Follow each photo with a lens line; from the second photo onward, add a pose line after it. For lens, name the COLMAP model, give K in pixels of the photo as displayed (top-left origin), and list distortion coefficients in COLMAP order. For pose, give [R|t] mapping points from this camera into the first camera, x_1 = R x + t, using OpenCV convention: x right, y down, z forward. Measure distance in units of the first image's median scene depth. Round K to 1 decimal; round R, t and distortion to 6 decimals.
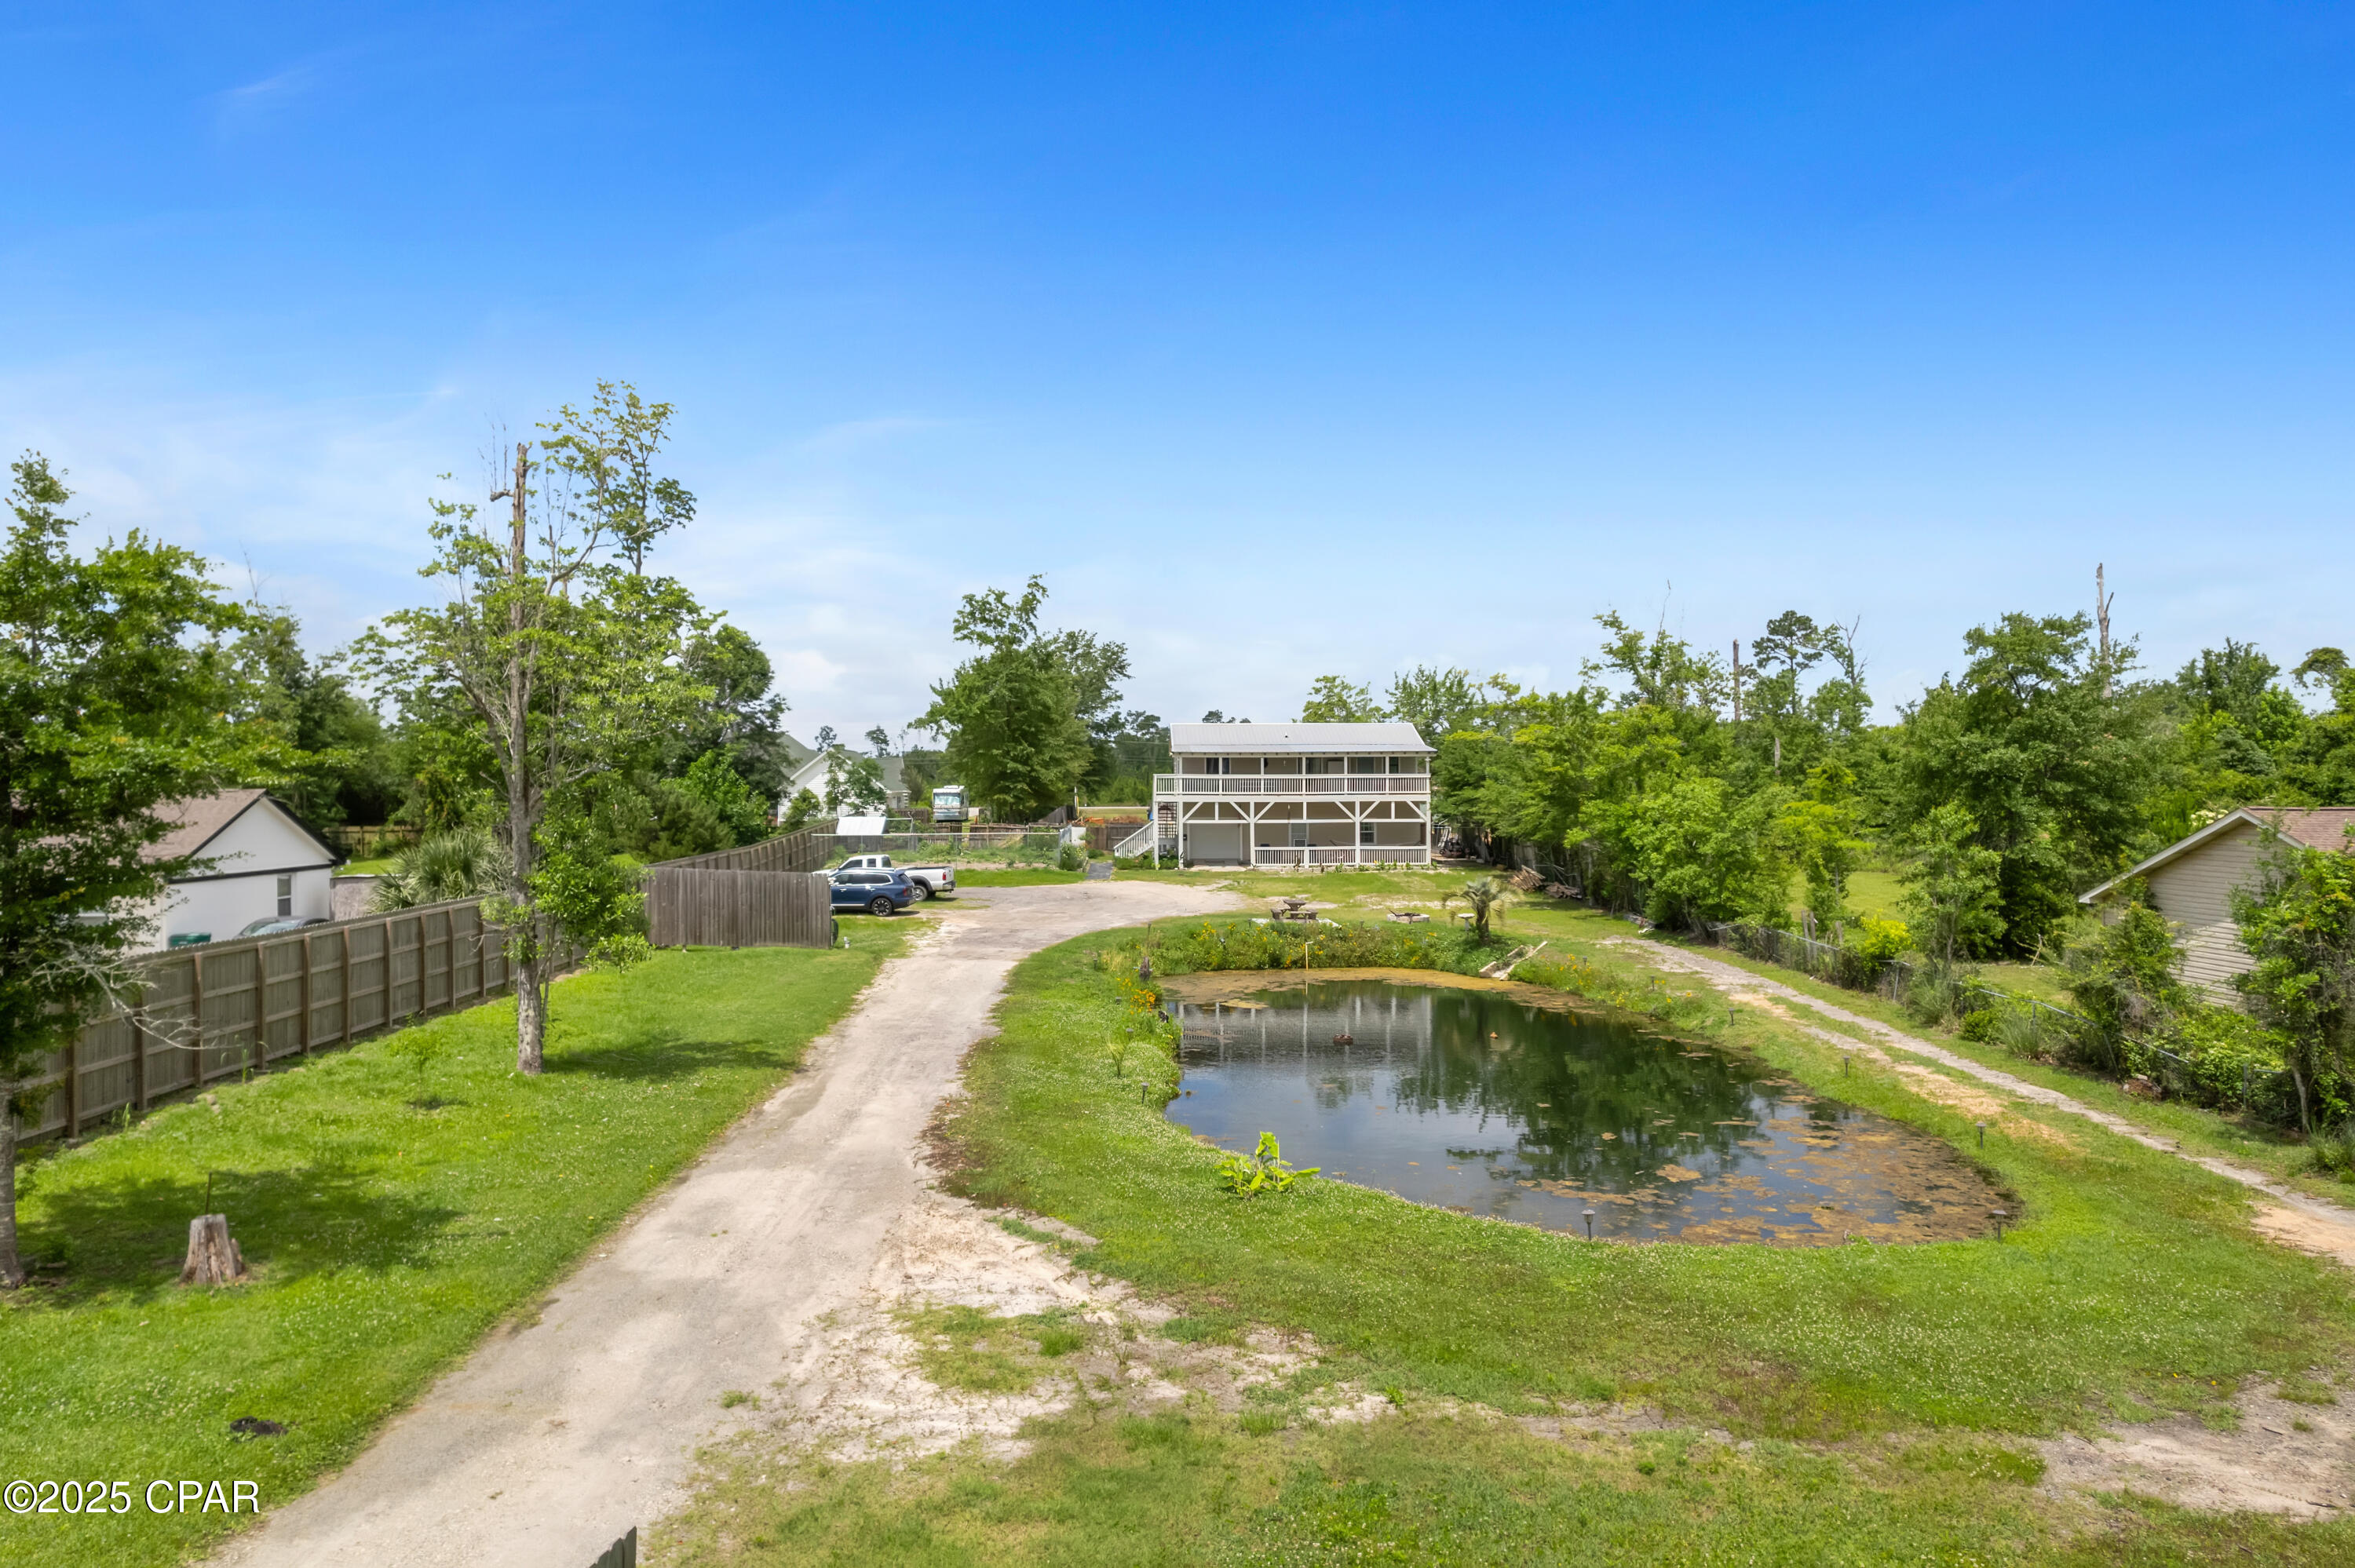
lens RADIAL K [[1432.6, 0, 1103.9], [0, 1432.6, 720.2], [0, 0, 1]] dist [-0.002660, -0.002671]
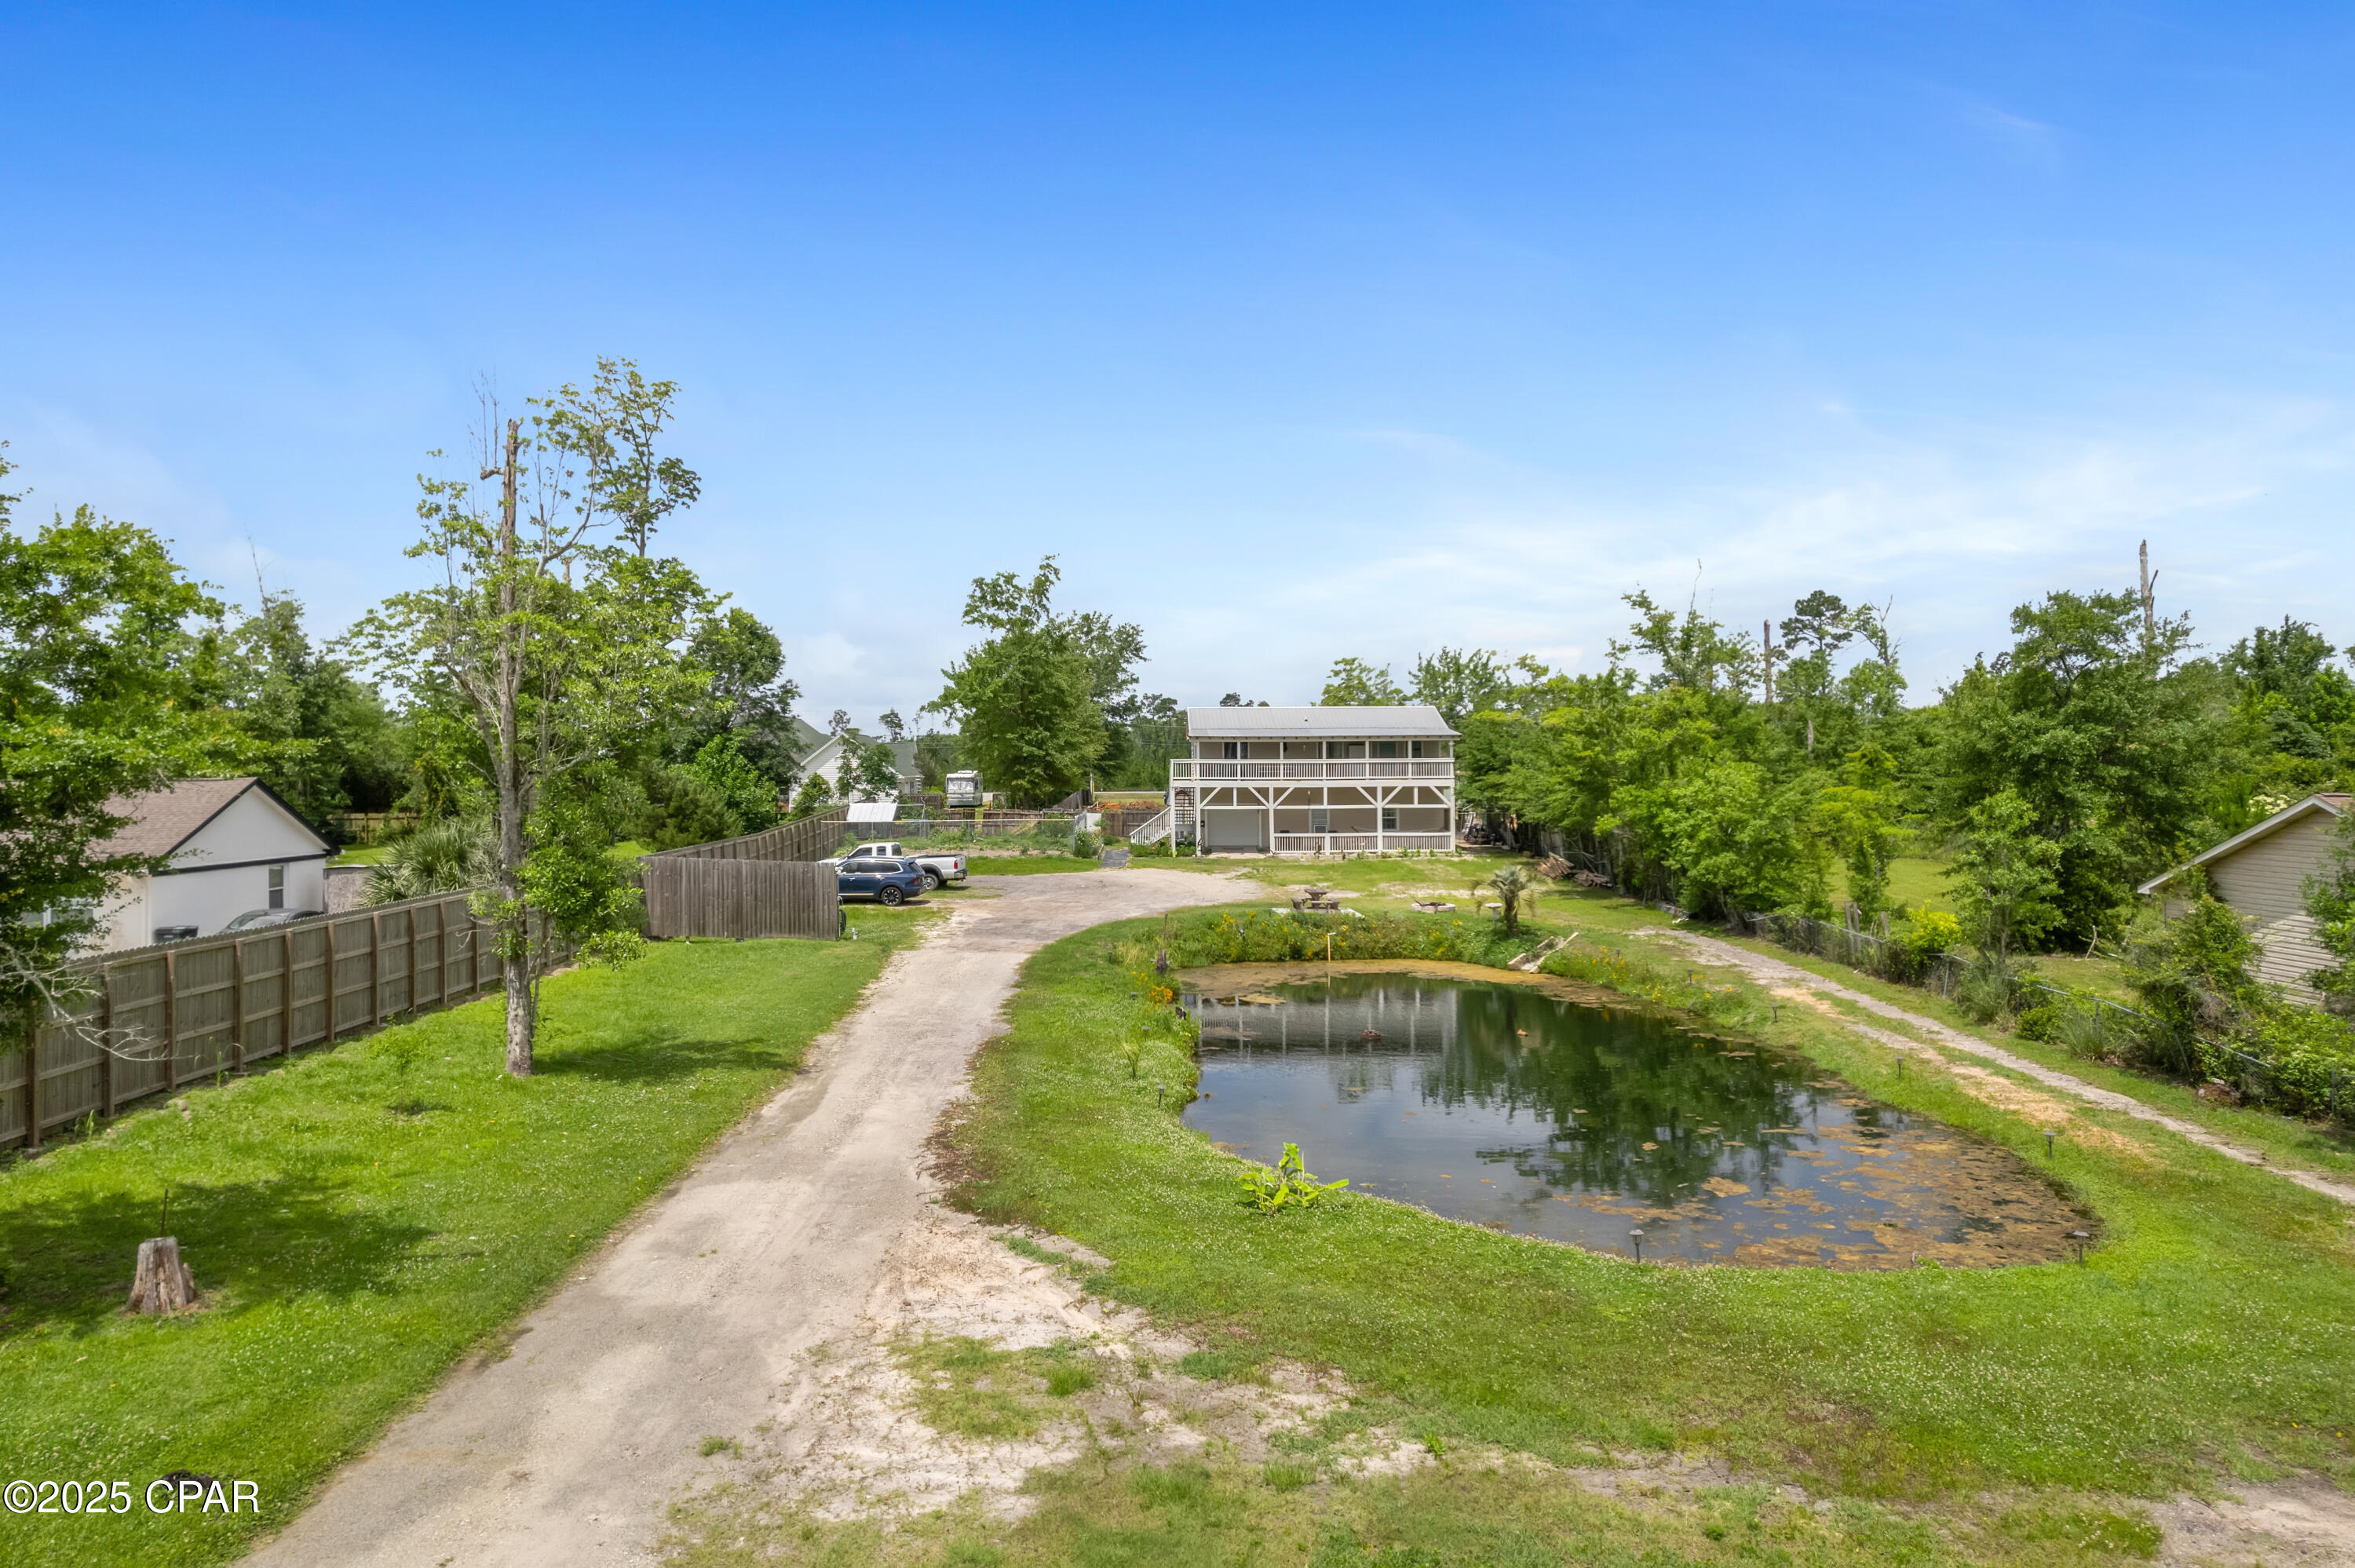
lens RADIAL K [[1446.4, 0, 1103.8], [0, 1446.4, 681.5], [0, 0, 1]] dist [-0.001659, 0.000942]
pose [[0.999933, -0.002277, -0.011375, 0.001085], [0.002105, 0.999883, -0.015129, -0.000717], [0.011409, 0.015104, 0.999821, 0.018416]]
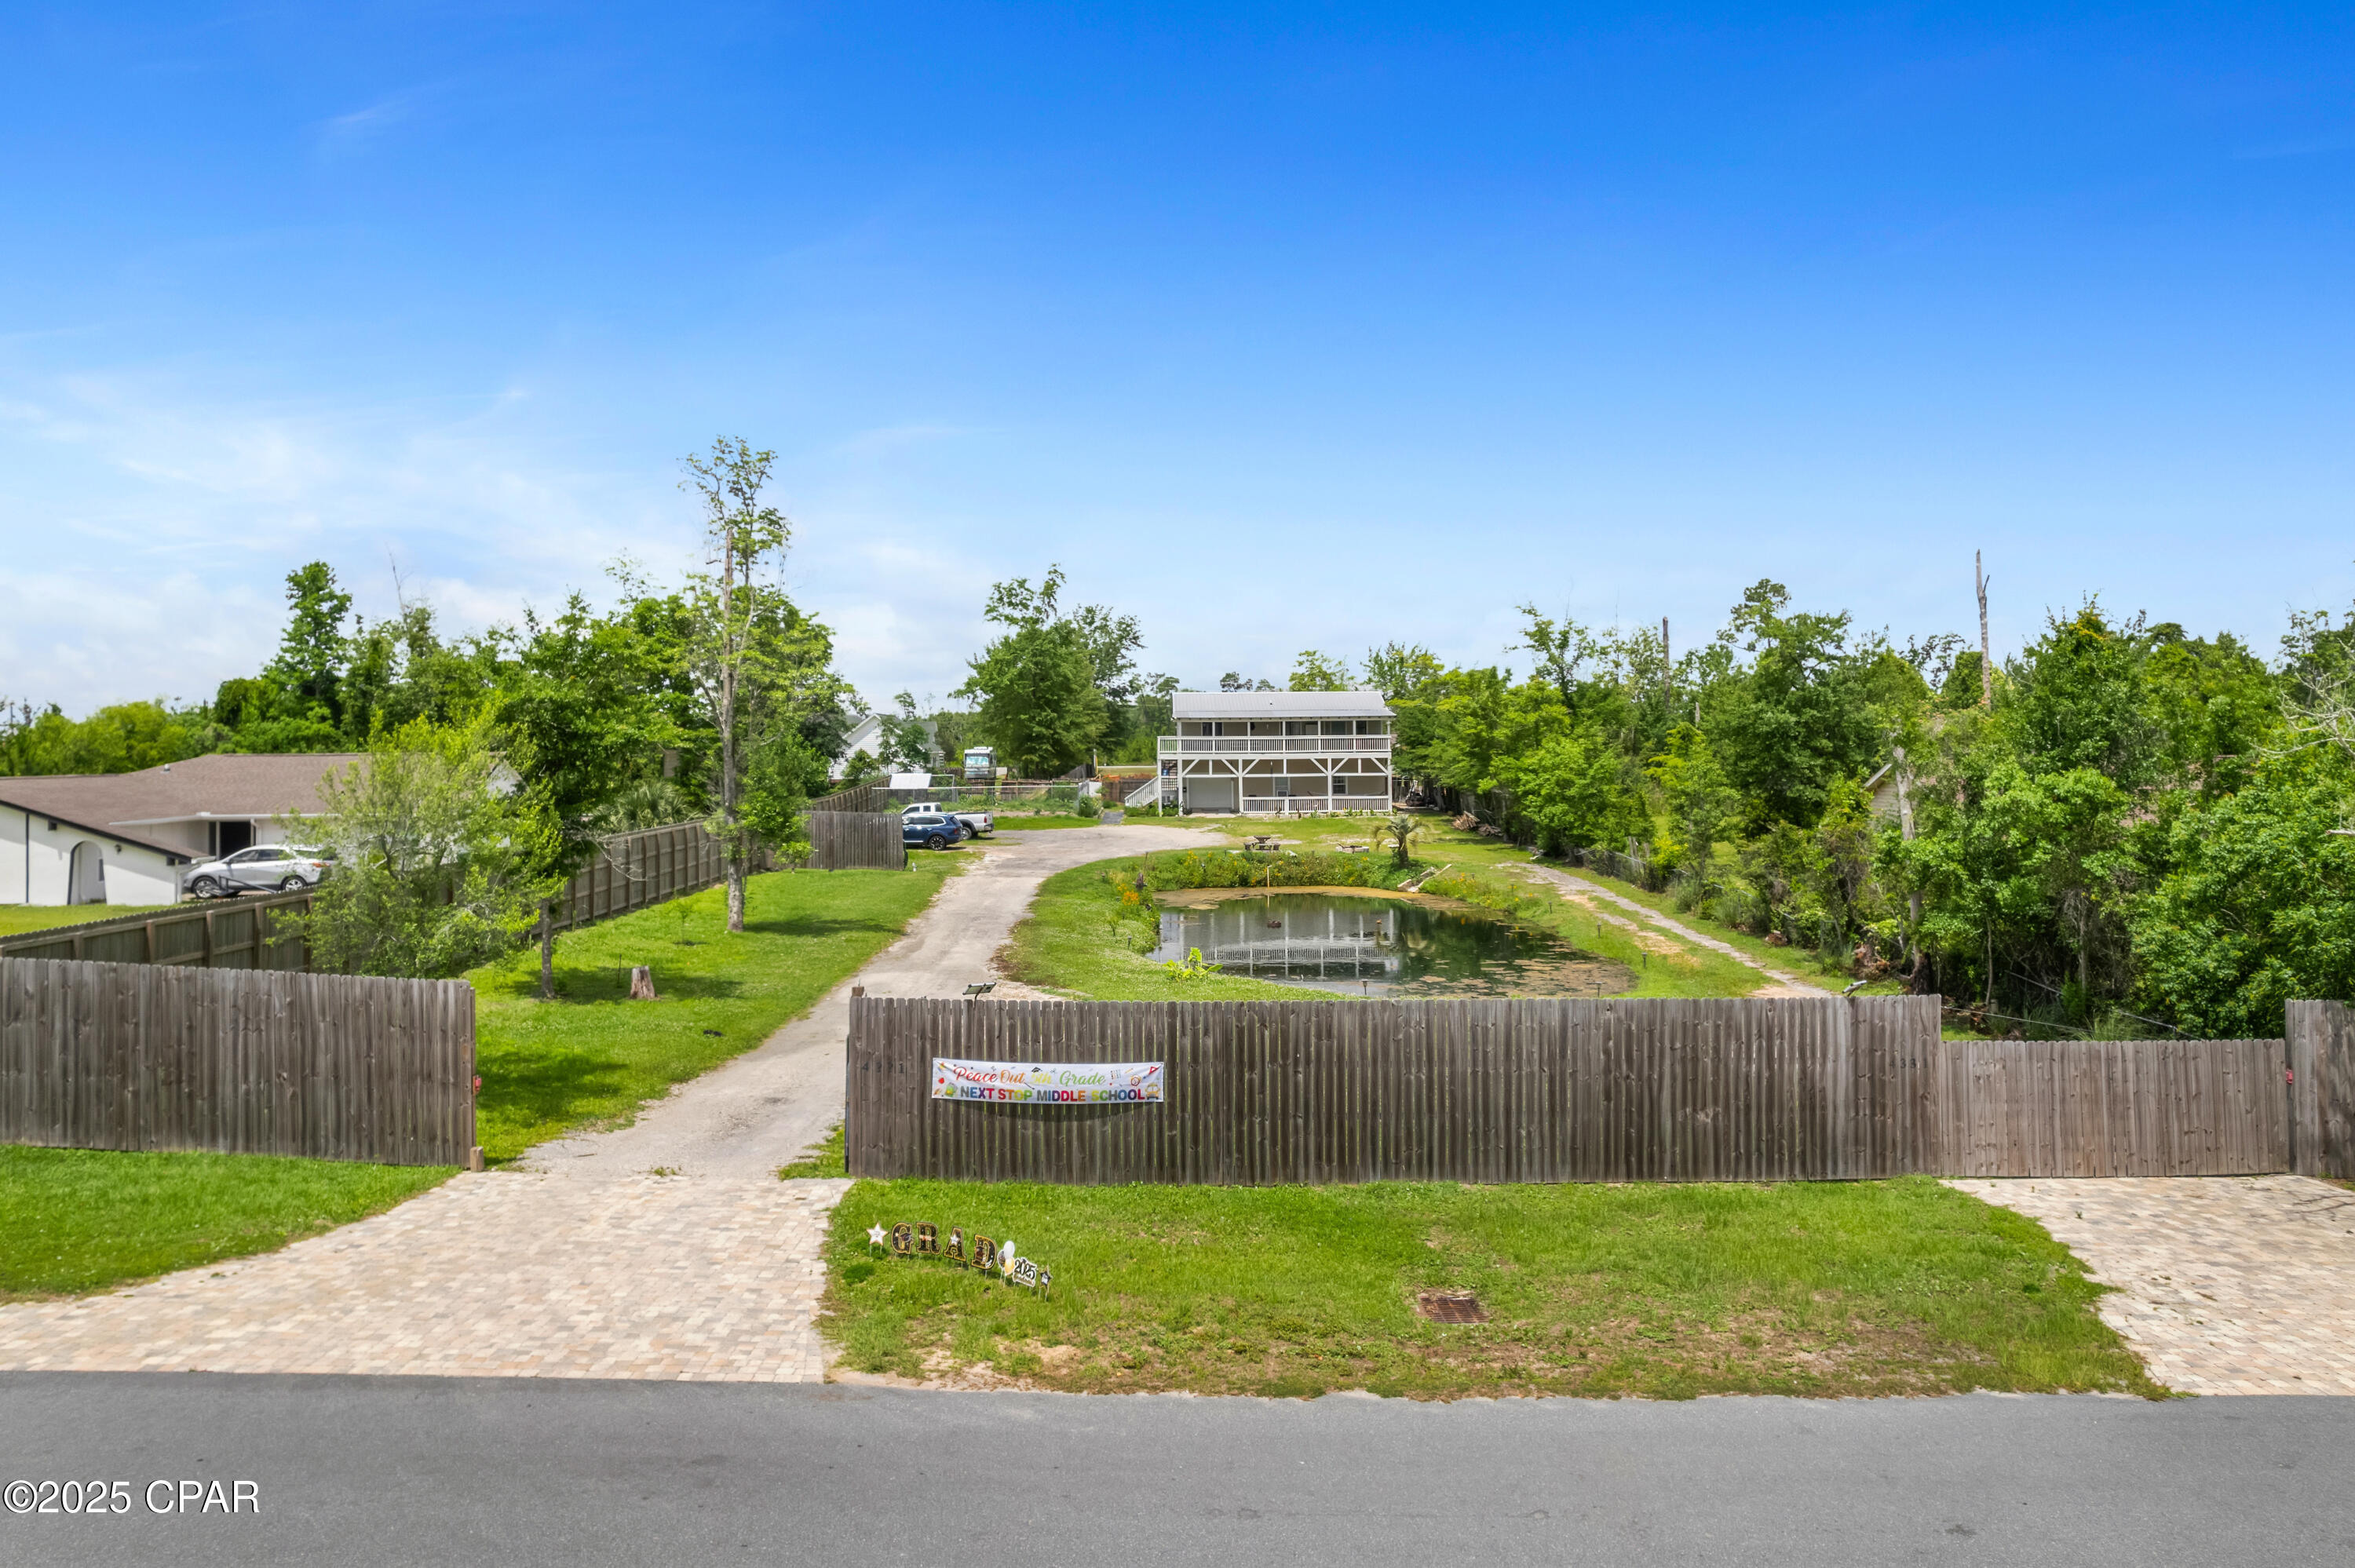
lens RADIAL K [[1446.4, 0, 1103.8], [0, 1446.4, 681.5], [0, 0, 1]] dist [-0.001659, 0.000942]
pose [[0.999864, -0.005670, -0.015515, 0.014586], [0.005684, 0.999983, 0.000844, -0.014347], [0.015510, -0.000932, 0.999879, -0.316311]]
